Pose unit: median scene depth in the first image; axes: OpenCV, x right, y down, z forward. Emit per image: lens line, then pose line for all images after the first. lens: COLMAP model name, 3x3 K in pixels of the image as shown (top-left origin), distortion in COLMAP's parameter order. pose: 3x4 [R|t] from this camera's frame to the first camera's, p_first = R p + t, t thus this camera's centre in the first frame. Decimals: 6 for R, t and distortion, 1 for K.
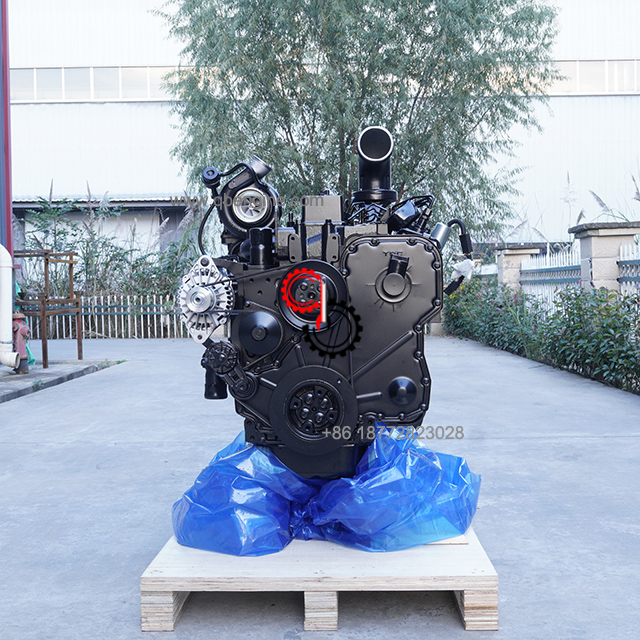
lens RADIAL K [[925.5, 0, 320.0], [0, 925.5, 320.0], [0, 0, 1]] dist [-0.008977, -0.013674]
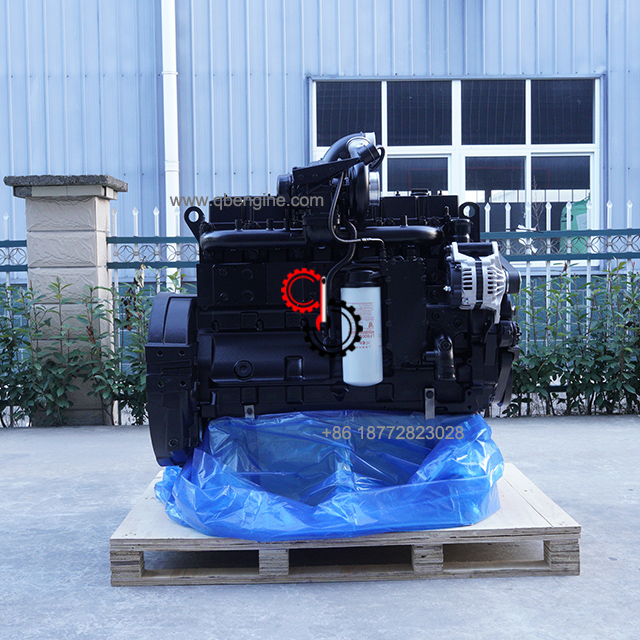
lens RADIAL K [[937.1, 0, 320.0], [0, 937.1, 320.0], [0, 0, 1]] dist [-0.013775, 0.012979]
pose [[-0.054718, -0.034086, 0.997920, -1.051155], [0.045183, 0.998309, 0.036577, -0.023882], [-0.997479, 0.047090, -0.053086, 1.098257]]
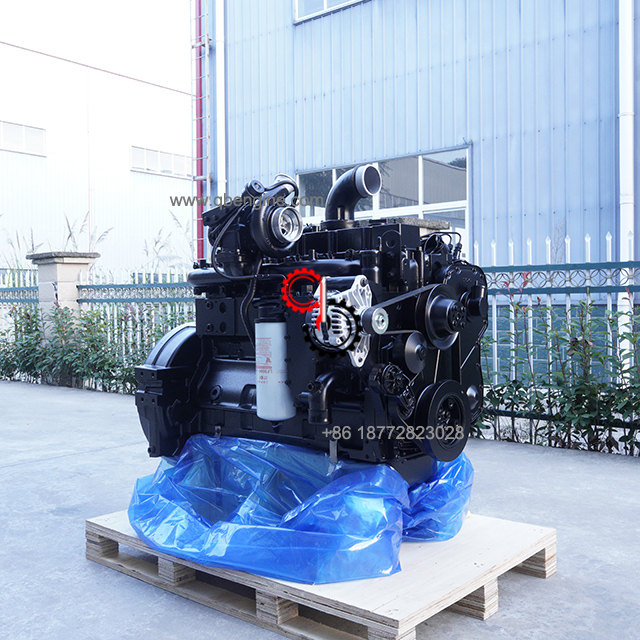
lens RADIAL K [[746.5, 0, 320.0], [0, 746.5, 320.0], [0, 0, 1]] dist [-0.008134, 0.011124]
pose [[0.629812, -0.013104, 0.776637, -0.659433], [0.026790, 0.999629, -0.004859, -0.017730], [-0.776286, 0.023867, 0.629929, 0.467942]]
